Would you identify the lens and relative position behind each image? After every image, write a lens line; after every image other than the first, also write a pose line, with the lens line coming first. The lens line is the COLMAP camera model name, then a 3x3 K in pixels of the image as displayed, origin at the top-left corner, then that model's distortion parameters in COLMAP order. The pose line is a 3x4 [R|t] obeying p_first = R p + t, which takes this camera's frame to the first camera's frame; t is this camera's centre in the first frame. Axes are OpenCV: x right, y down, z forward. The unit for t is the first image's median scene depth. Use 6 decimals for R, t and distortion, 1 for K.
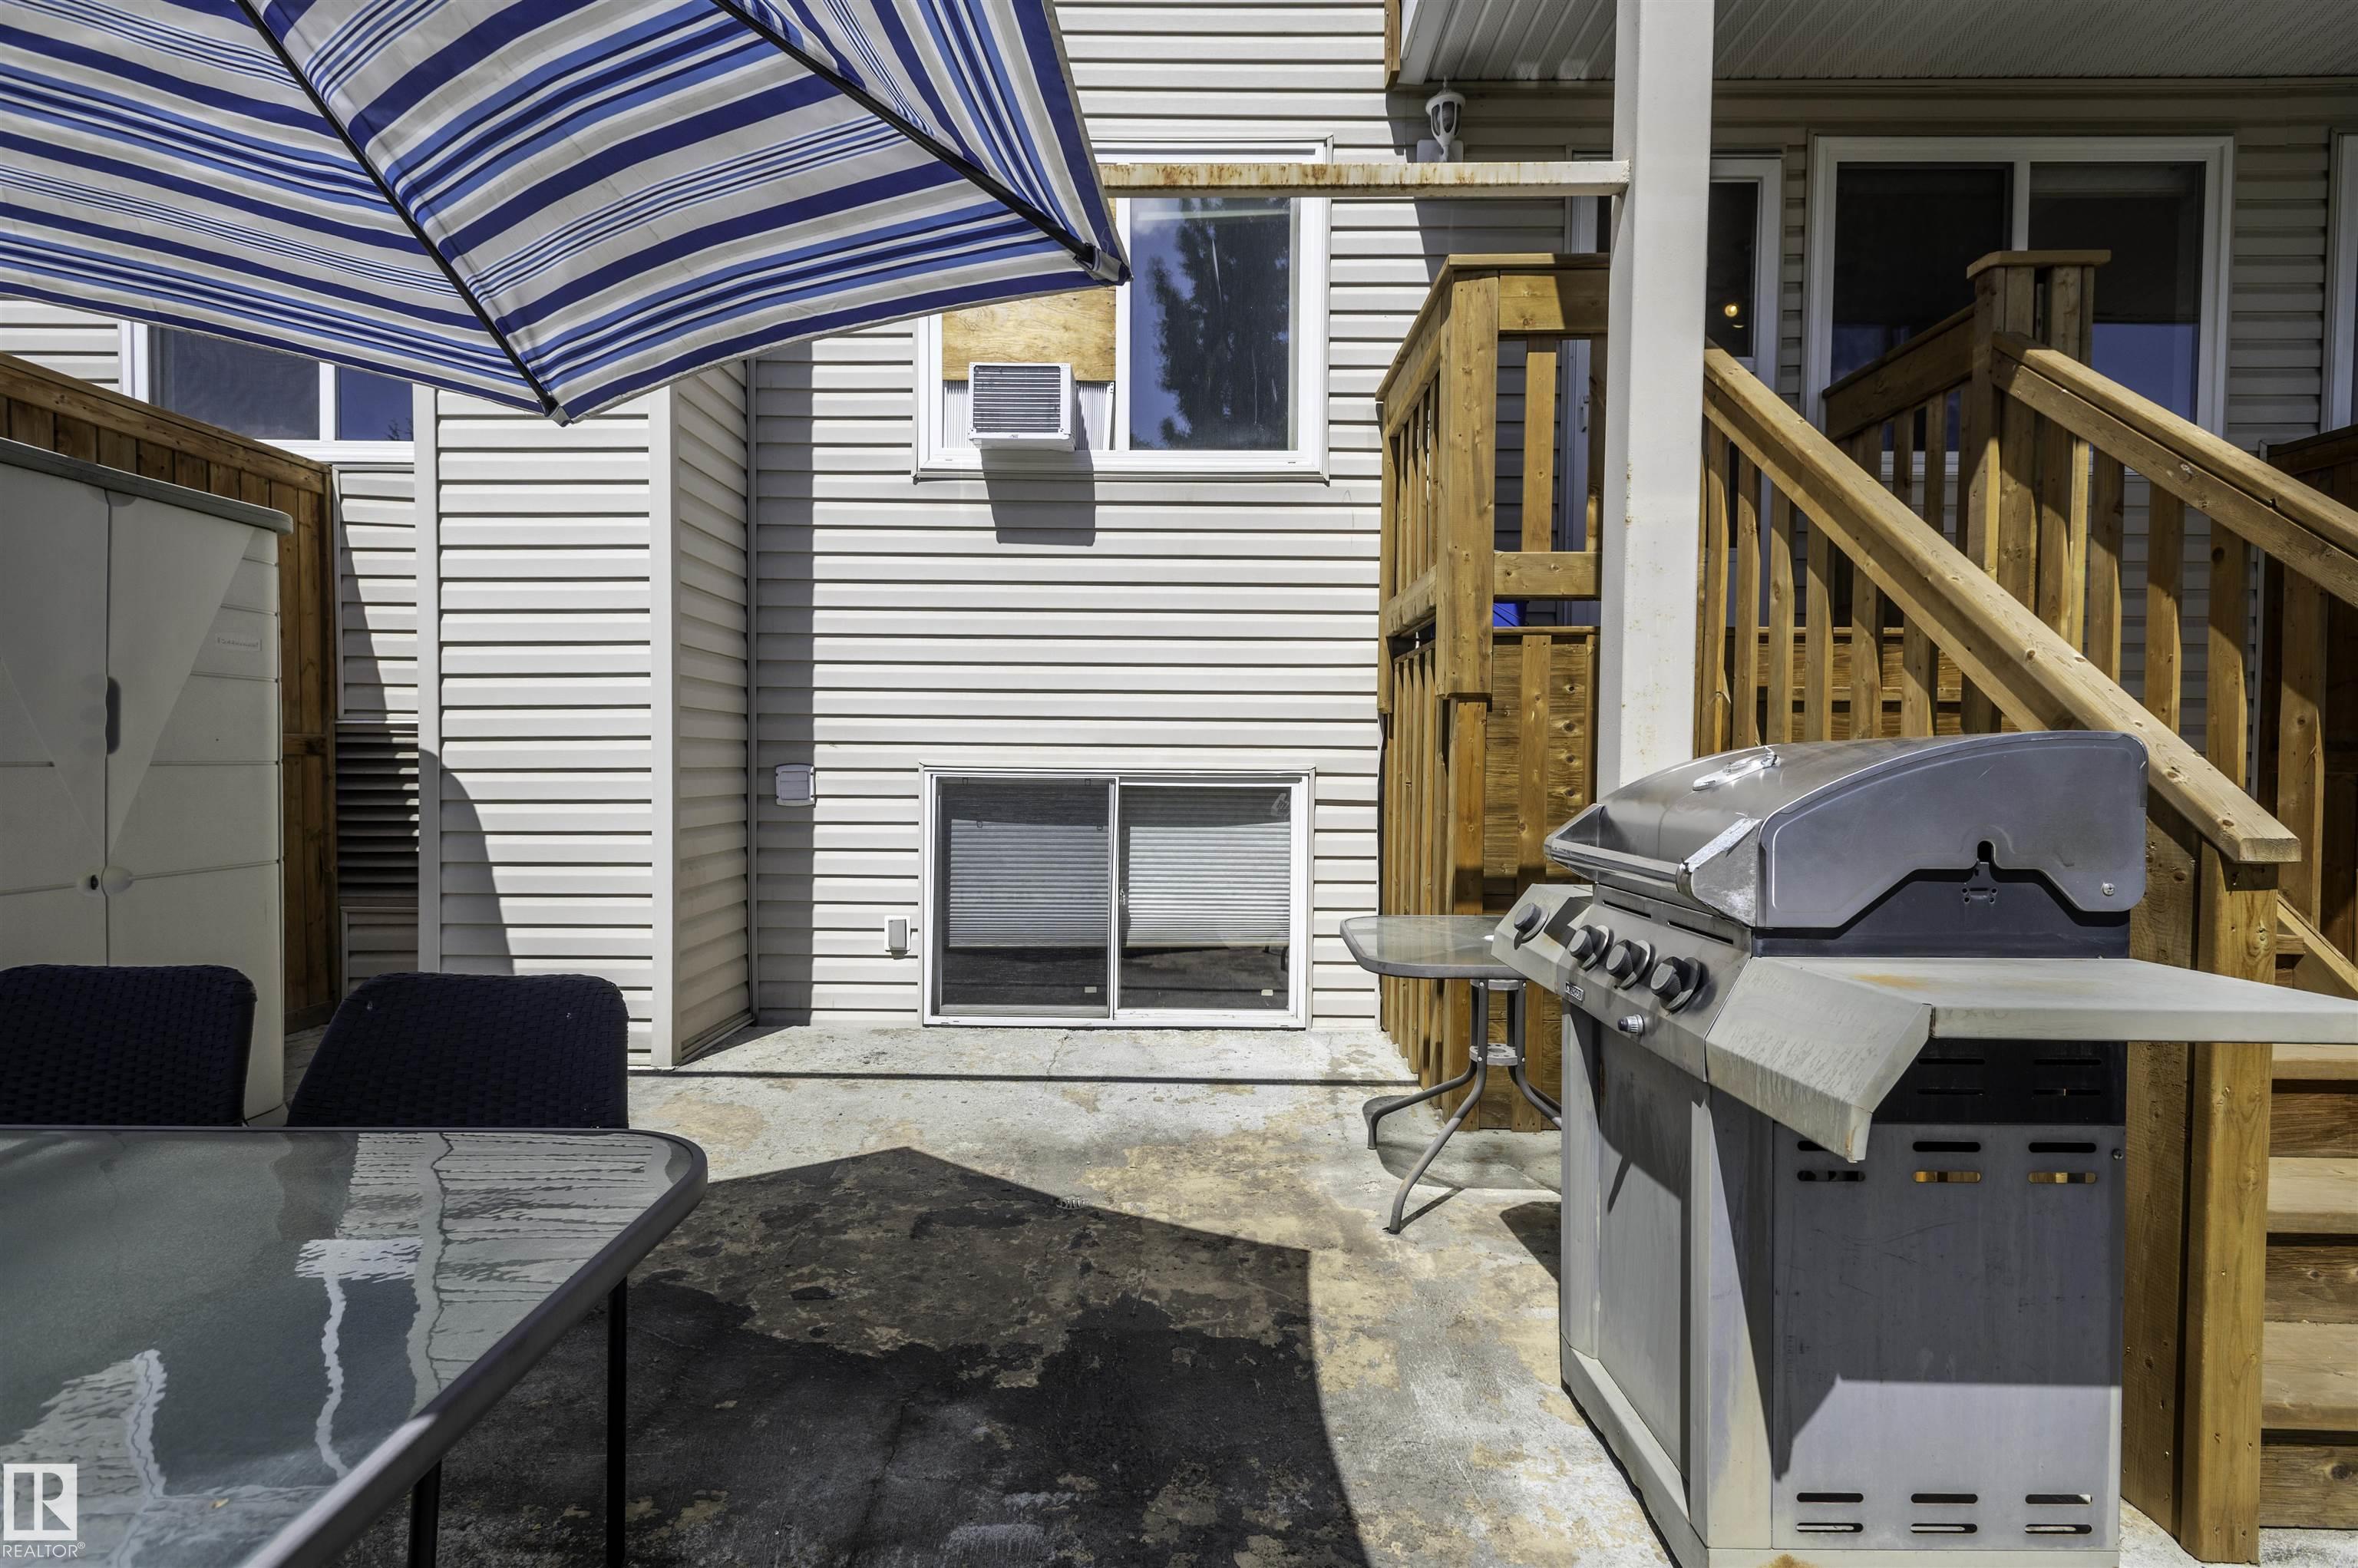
lens RADIAL K [[1129.6, 0, 1171.7], [0, 1129.6, 794.8], [0, 0, 1]] dist [0.006657, -0.003525]
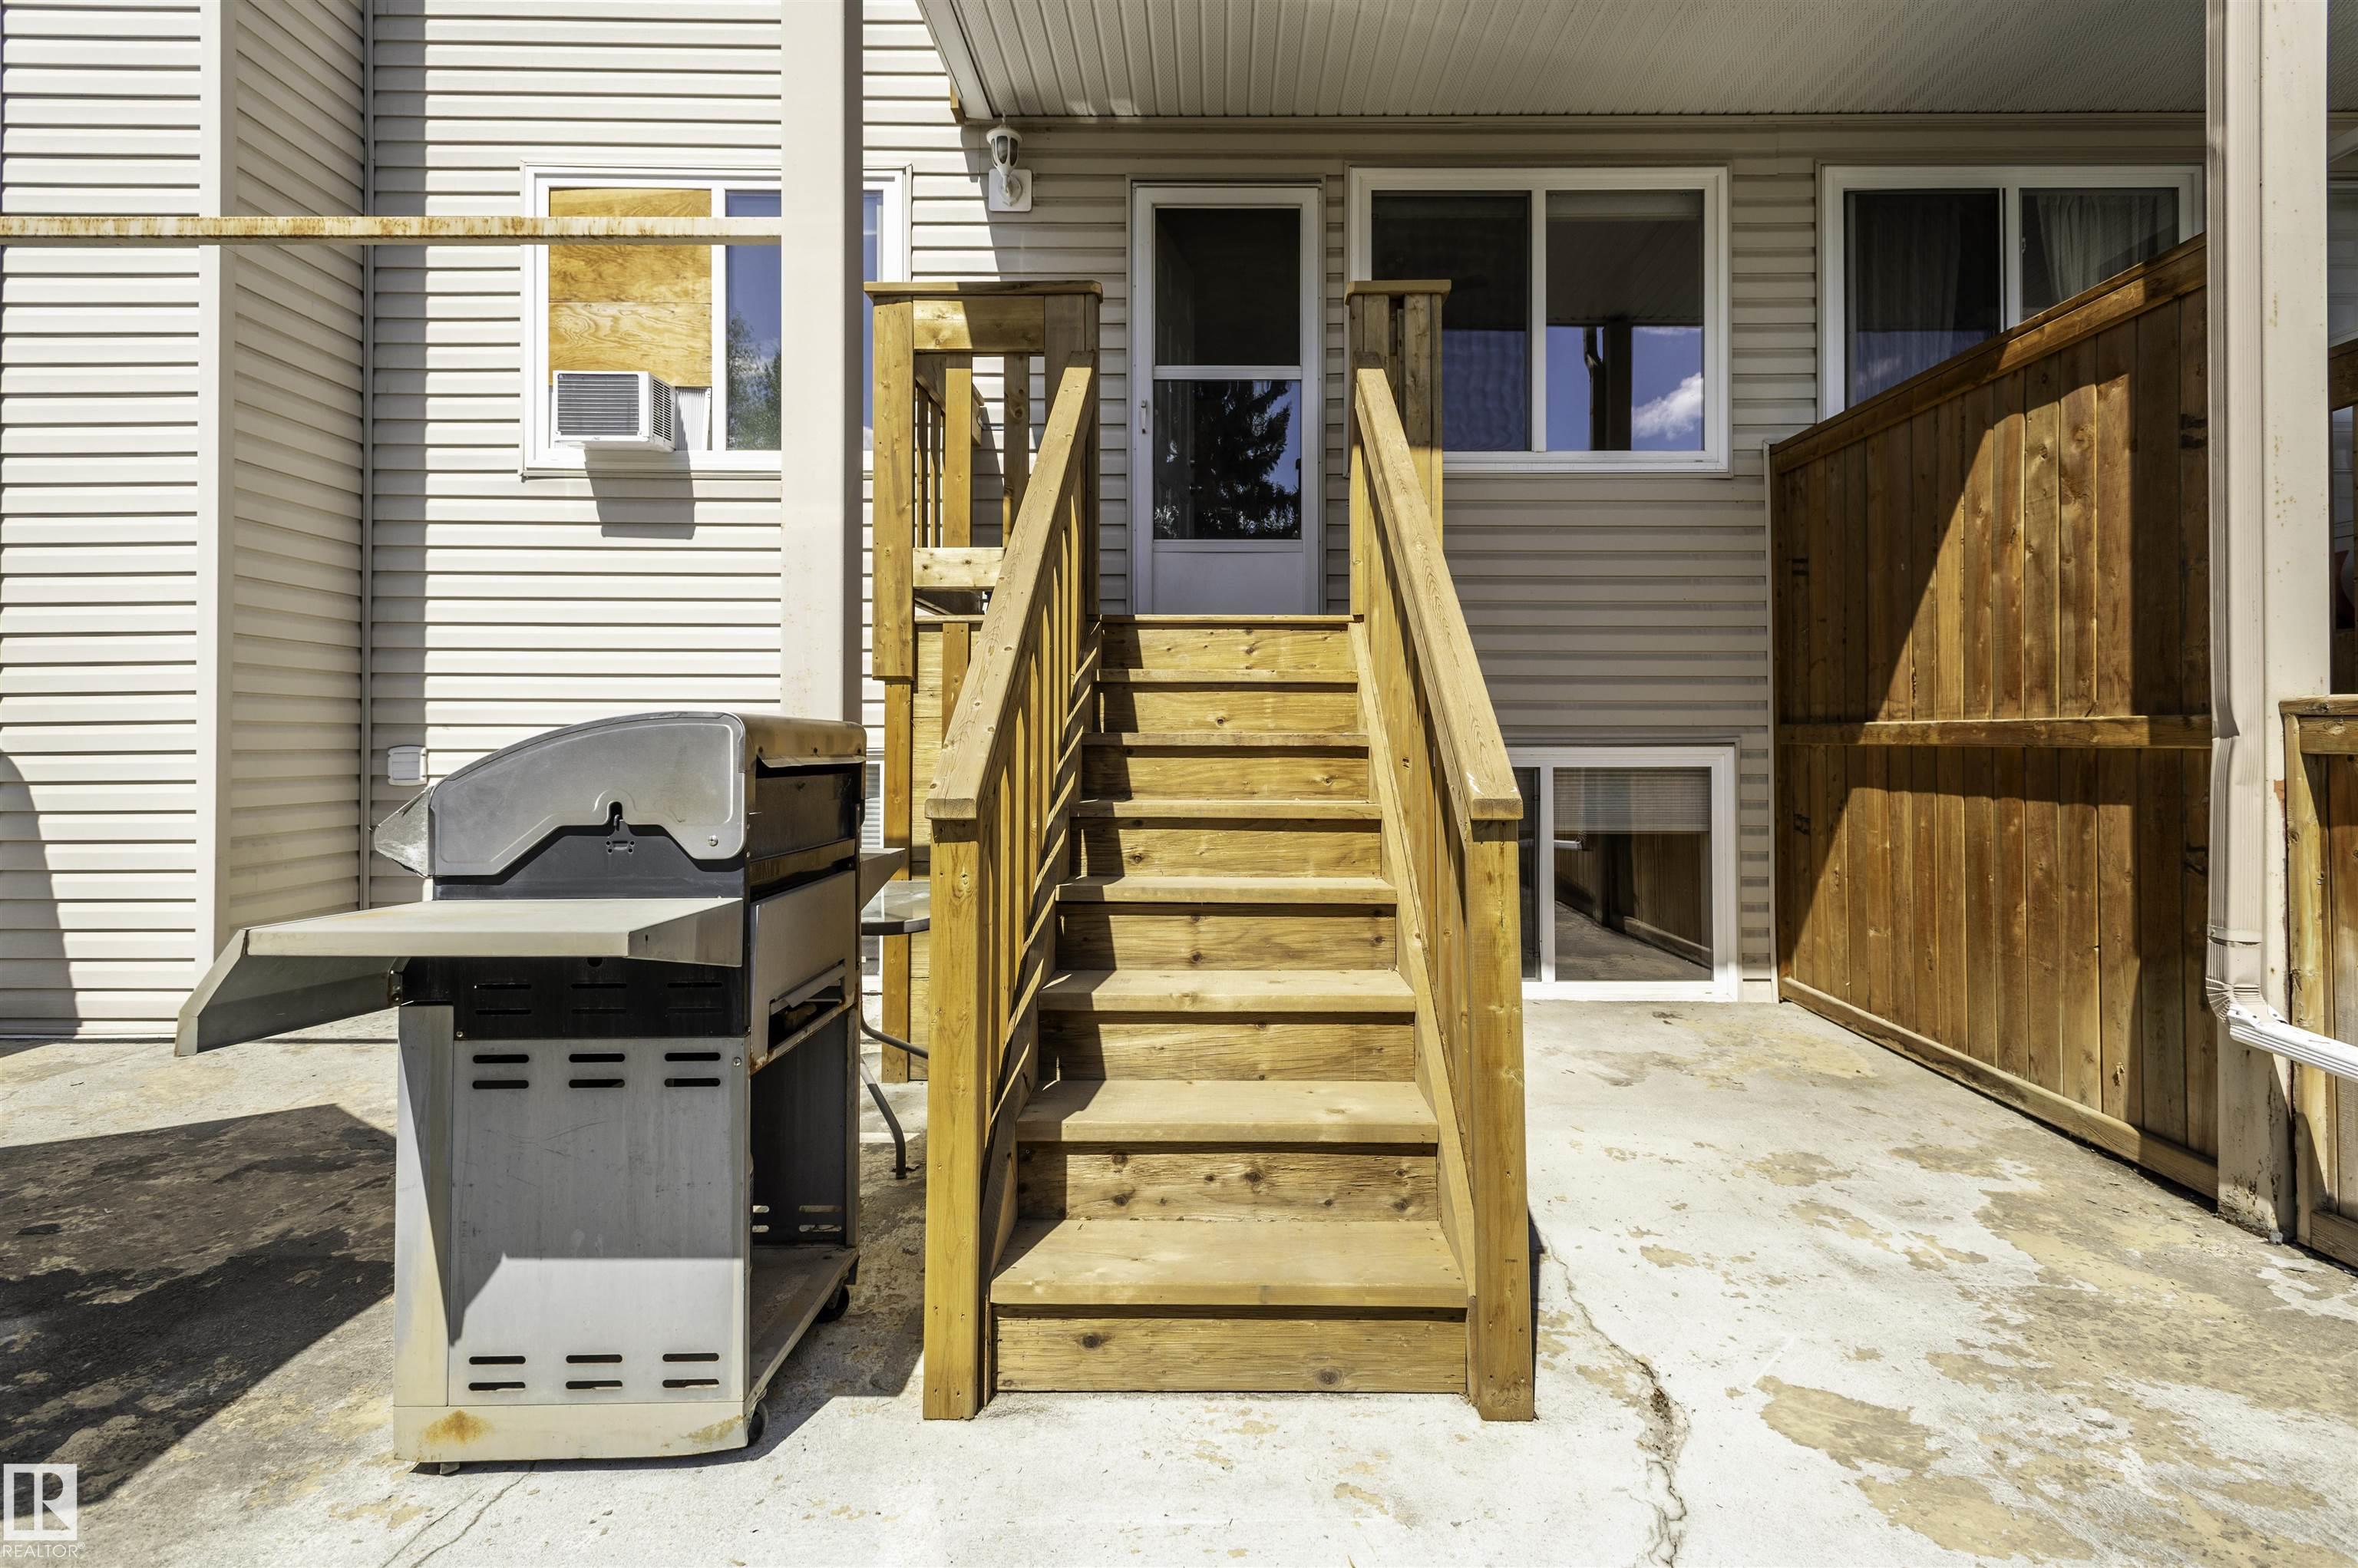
lens RADIAL K [[1131.3, 0, 1240.2], [0, 1131.3, 730.1], [0, 0, 1]] dist [0.013371, -0.005293]
pose [[0.999841, -0.006313, 0.016672, 0.440118], [0.006961, 0.999212, -0.039063, 0.005153], [-0.016413, 0.039173, 0.999098, -0.073939]]
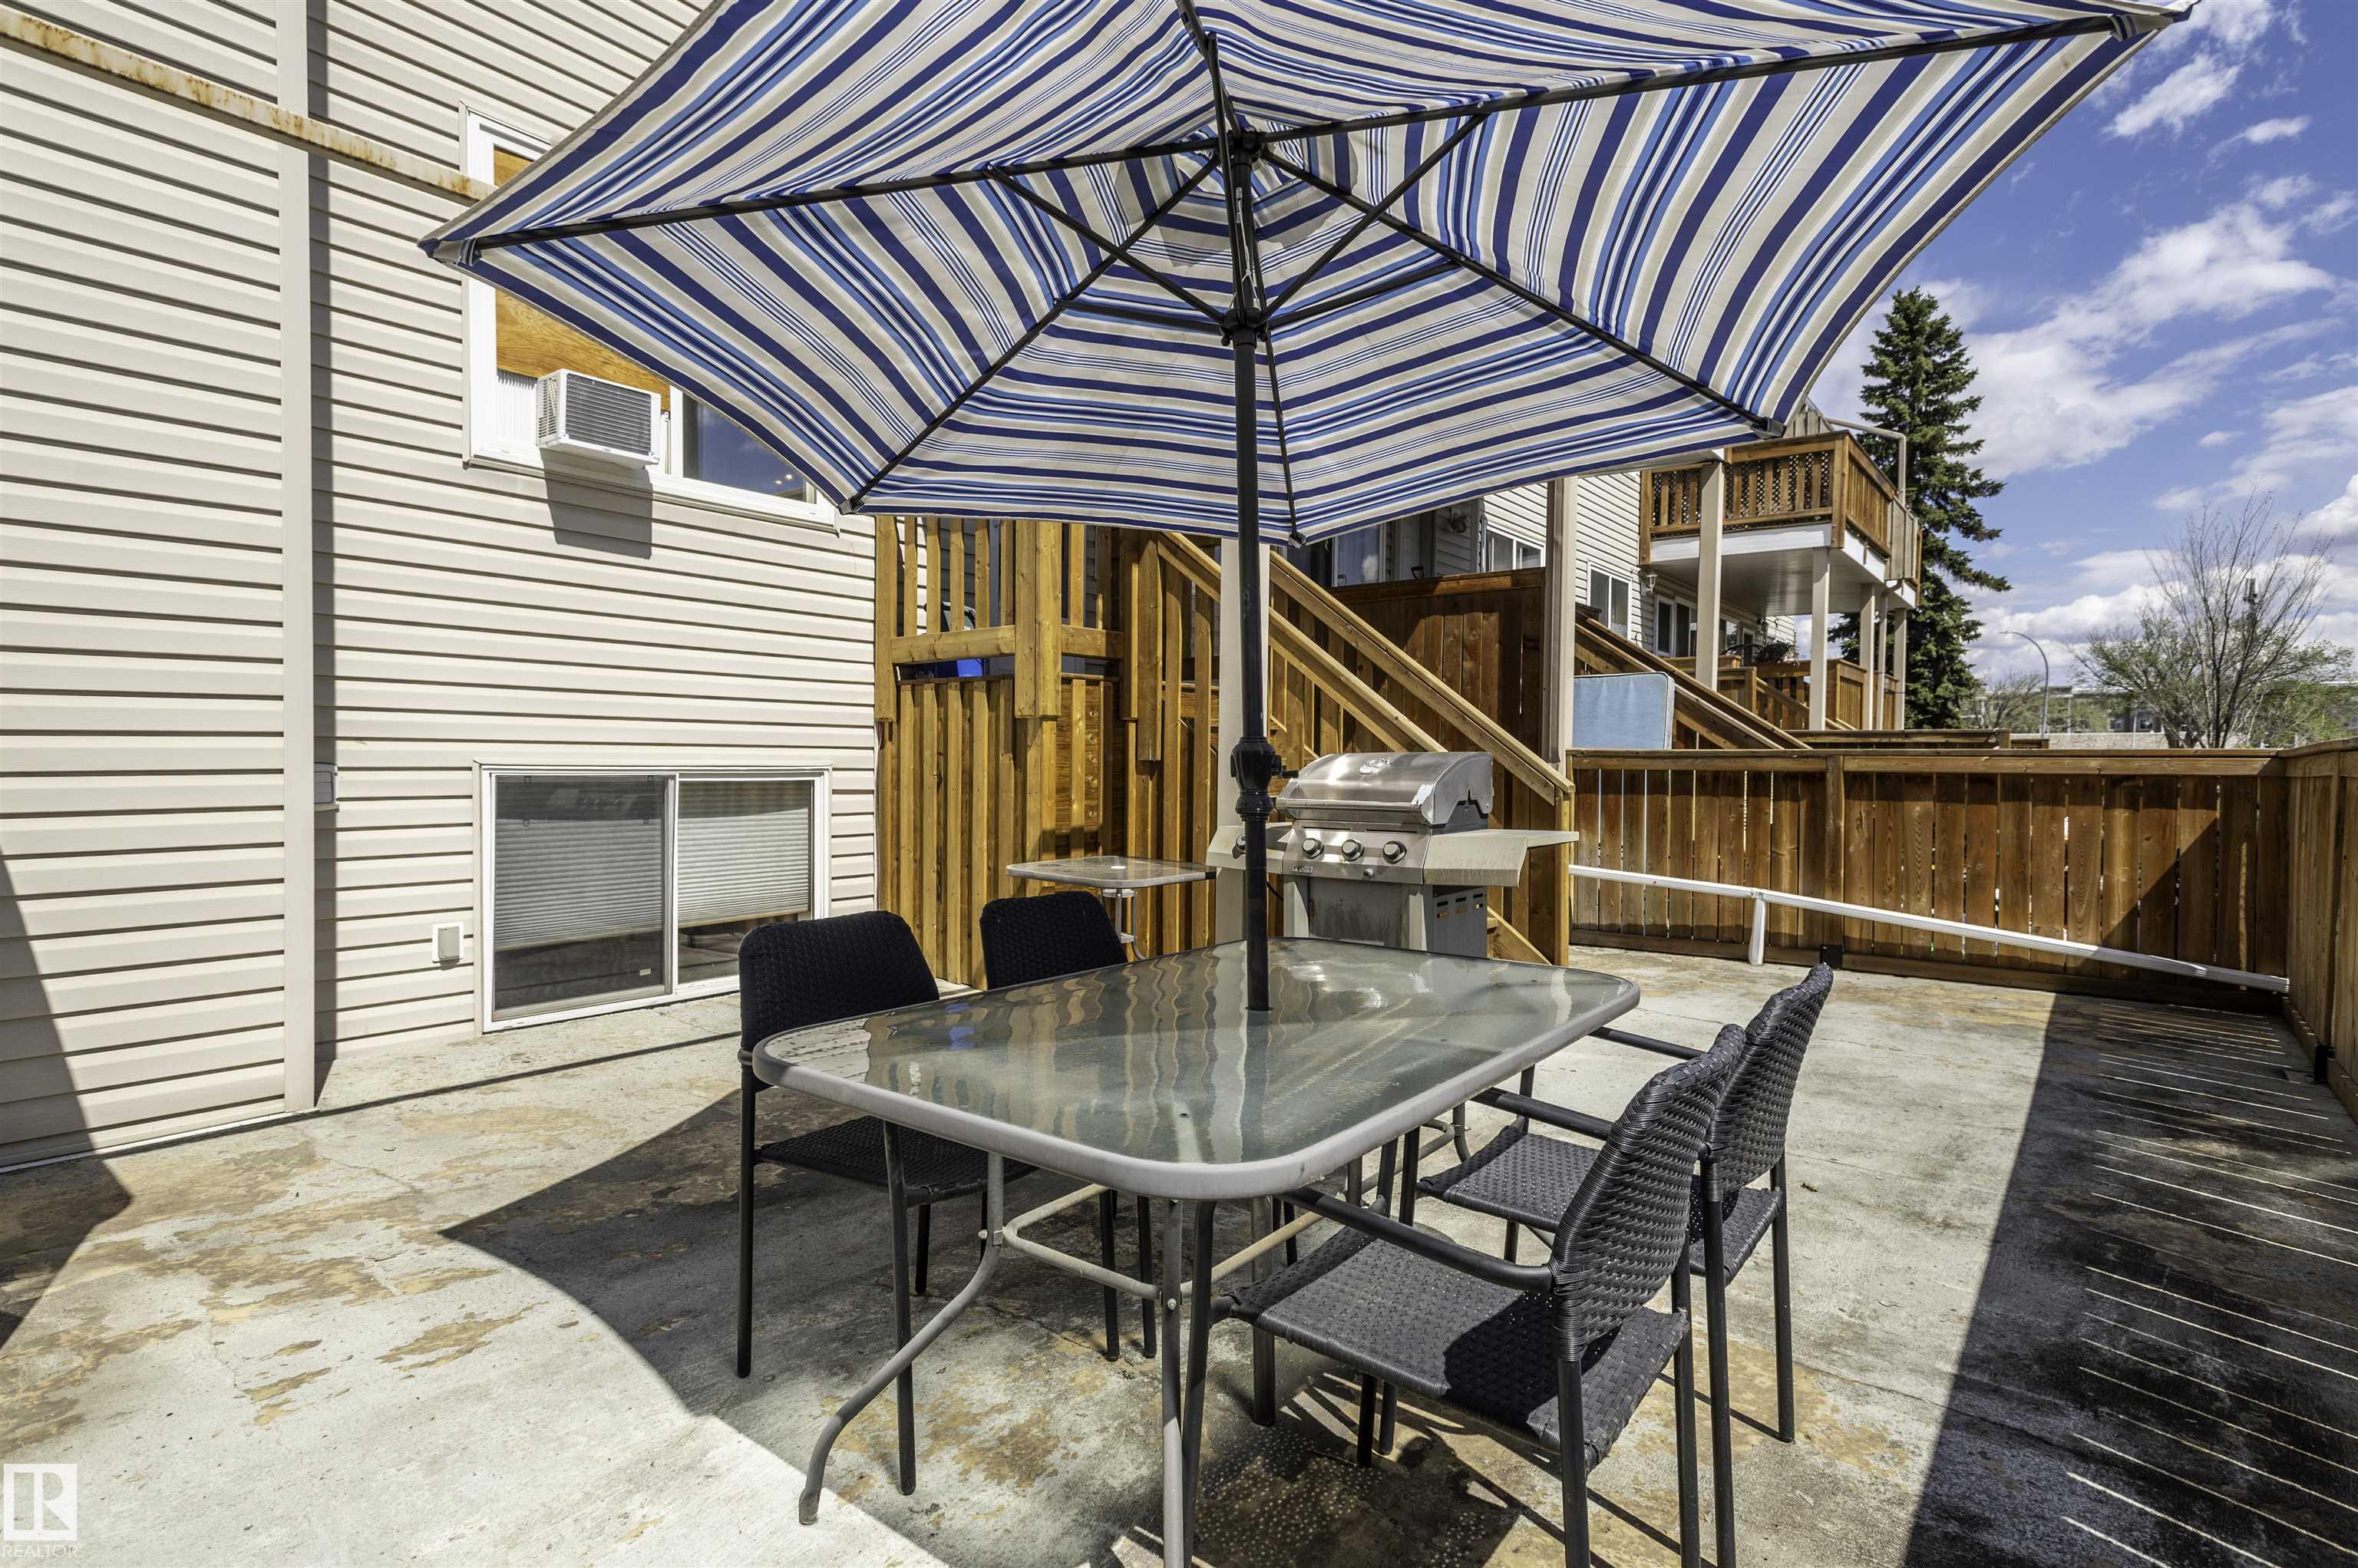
lens RADIAL K [[1129.6, 0, 1171.7], [0, 1129.6, 794.8], [0, 0, 1]] dist [0.006657, -0.003525]
pose [[0.626503, -0.025843, 0.778990, -0.620699], [0.020708, 0.999649, 0.016509, -0.003438], [-0.779144, 0.005788, 0.626819, -0.064395]]
